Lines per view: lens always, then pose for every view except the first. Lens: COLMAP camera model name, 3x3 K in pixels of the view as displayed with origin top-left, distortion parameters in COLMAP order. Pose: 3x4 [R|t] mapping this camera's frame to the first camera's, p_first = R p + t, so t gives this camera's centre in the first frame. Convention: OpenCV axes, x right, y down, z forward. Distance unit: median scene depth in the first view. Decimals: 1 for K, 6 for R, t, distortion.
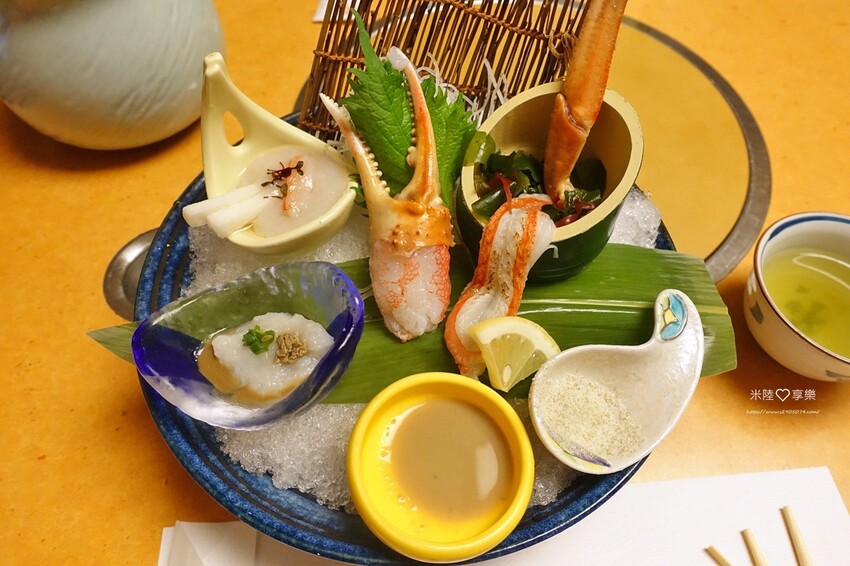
lens RADIAL K [[562.7, 0, 426.7], [0, 562.7, 283.3], [0, 0, 1]] dist [0.005104, -0.000864]
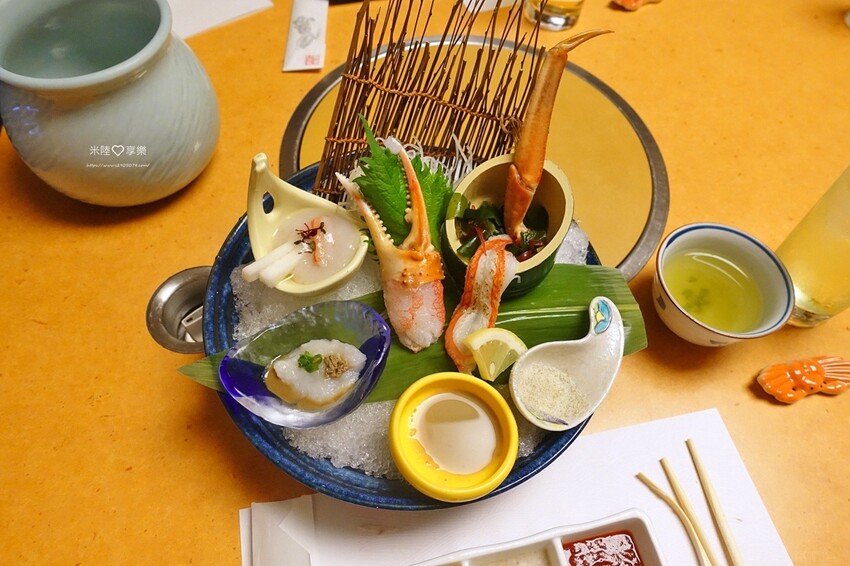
lens RADIAL K [[562.7, 0, 423.9], [0, 562.7, 282.7], [0, 0, 1]] dist [0.005104, -0.000864]
pose [[0.991139, -0.086392, 0.100892, -0.137381], [0.082988, 0.995846, 0.037475, -0.109866], [-0.103710, -0.028770, 0.994191, -0.346457]]
